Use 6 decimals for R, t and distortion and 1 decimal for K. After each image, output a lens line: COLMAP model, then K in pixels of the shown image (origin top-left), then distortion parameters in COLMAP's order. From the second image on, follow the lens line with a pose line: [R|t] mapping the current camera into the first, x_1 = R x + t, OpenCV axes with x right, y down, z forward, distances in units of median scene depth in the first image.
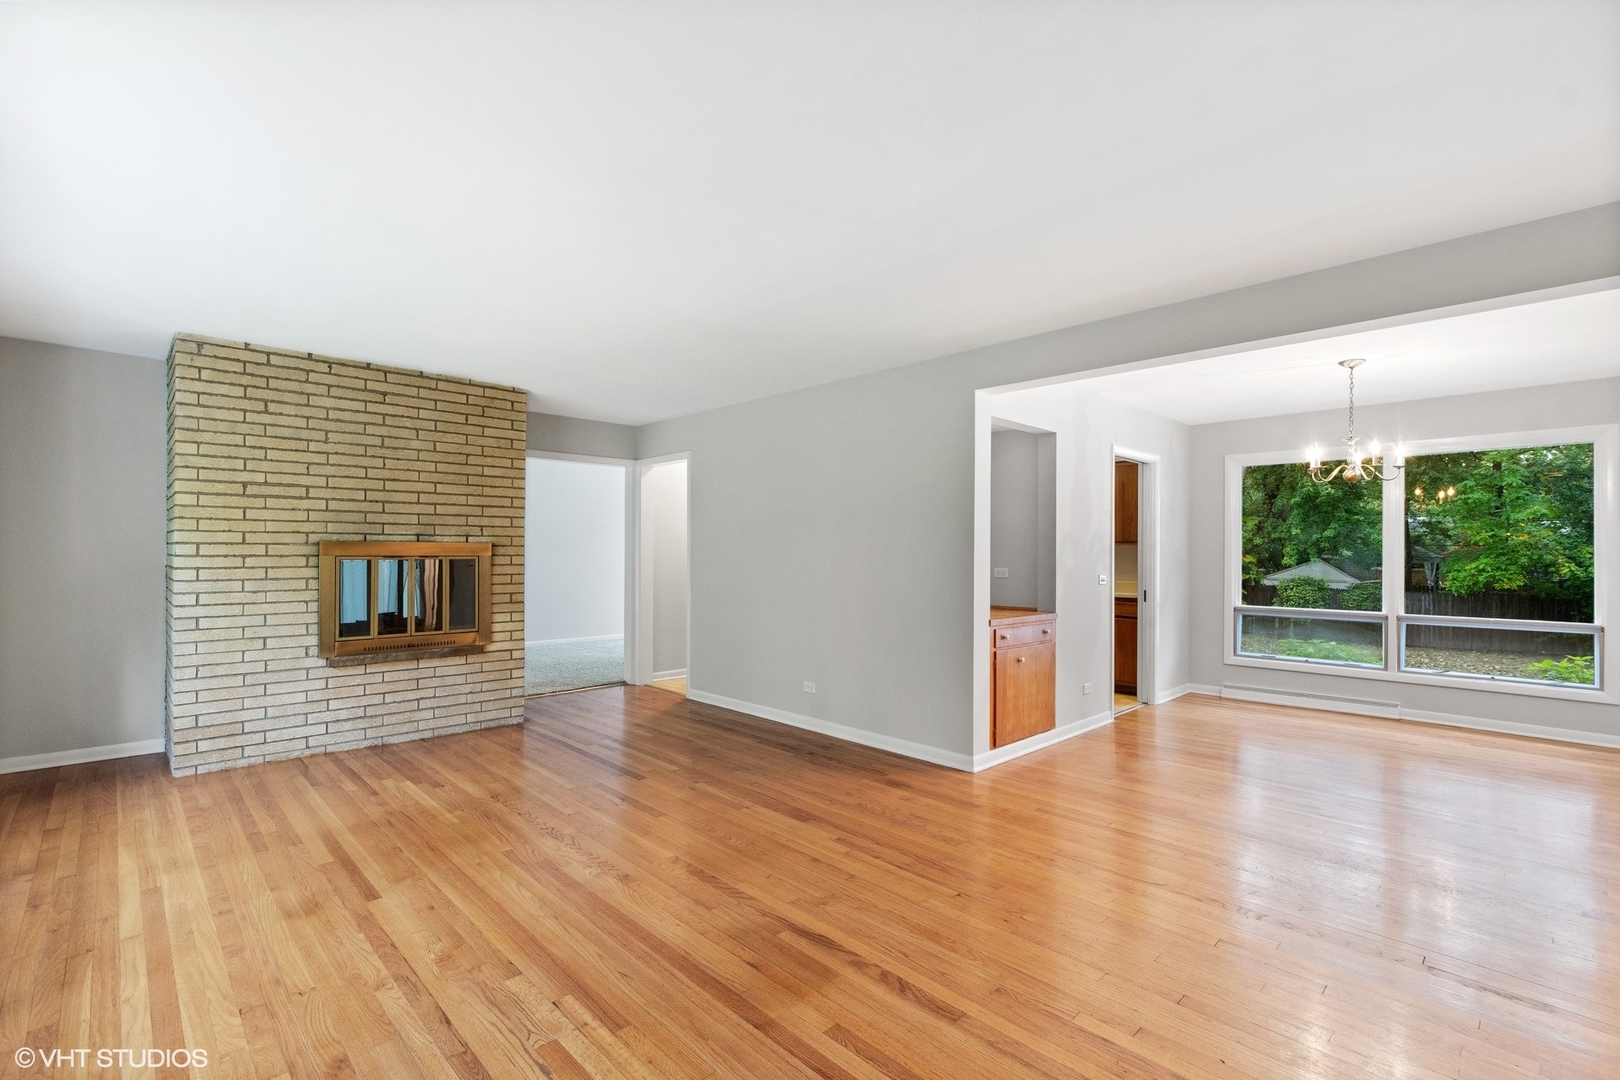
lens RADIAL K [[728.4, 0, 813.2], [0, 728.4, 538.5], [0, 0, 1]] dist [0.005105, 0.000391]
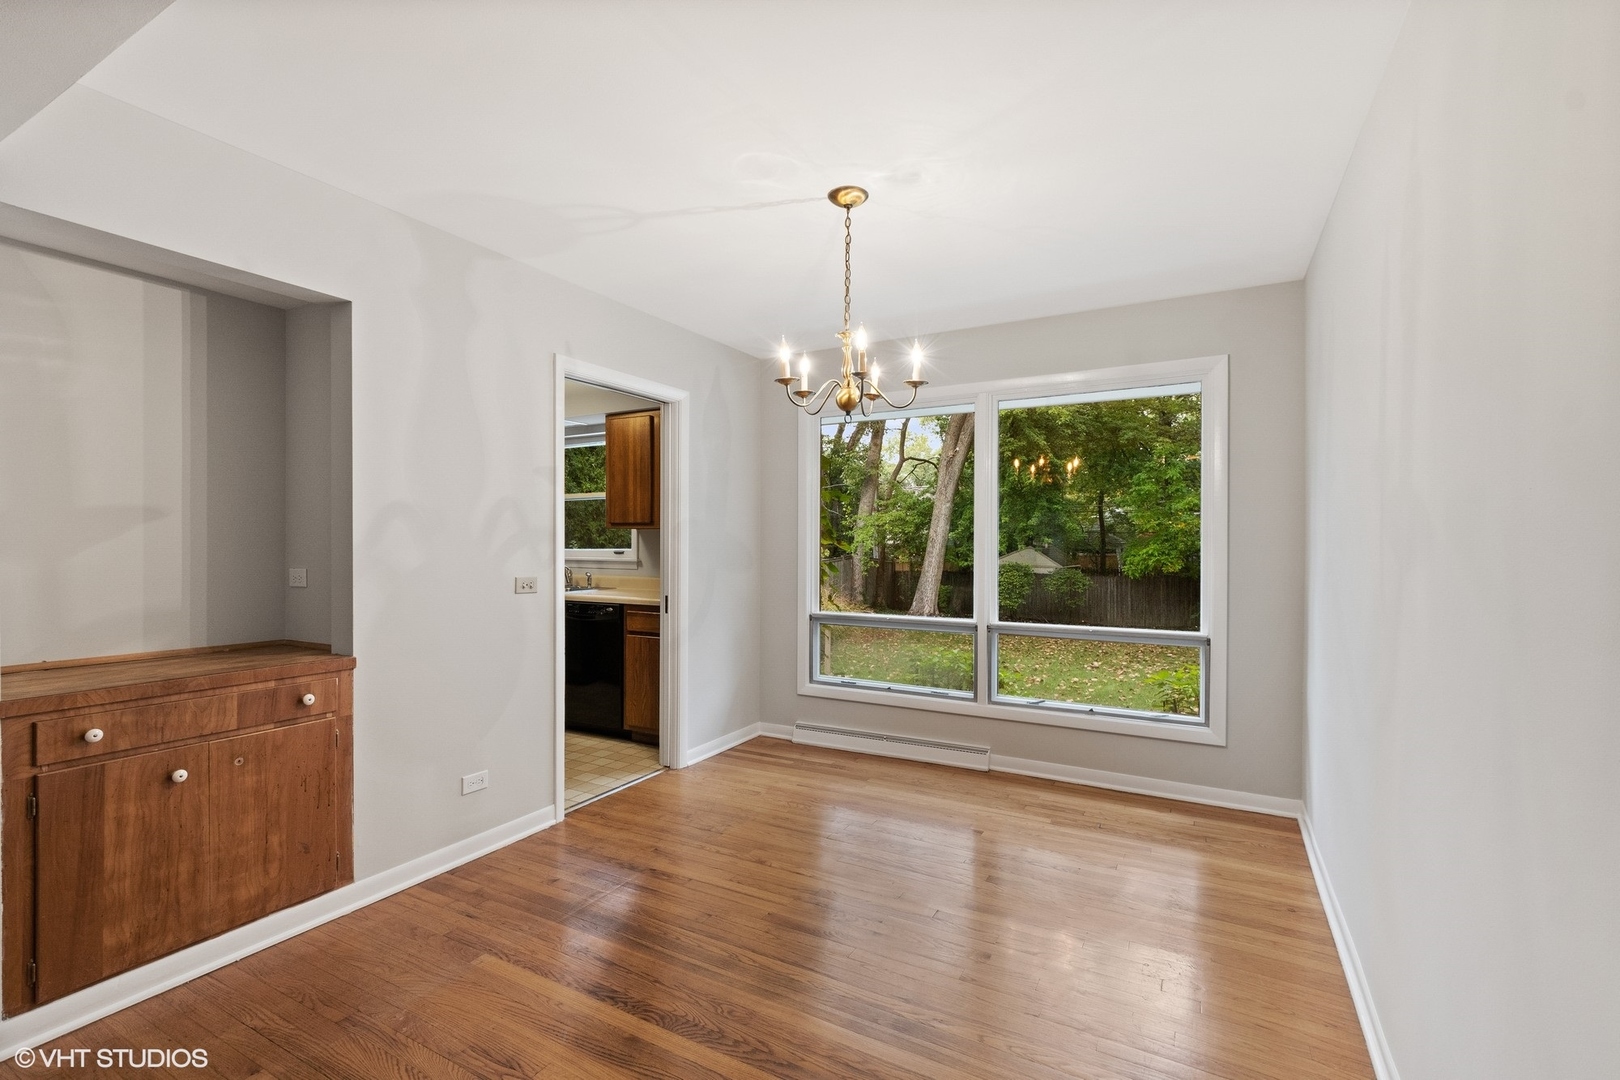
lens RADIAL K [[728.4, 0, 805.7], [0, 728.4, 538.8], [0, 0, 1]] dist [0.005105, 0.000391]
pose [[0.960009, -0.005121, 0.279922, 0.372428], [0.001318, 0.999904, 0.013774, 0.009882], [-0.279966, -0.012854, 0.959924, 0.318210]]
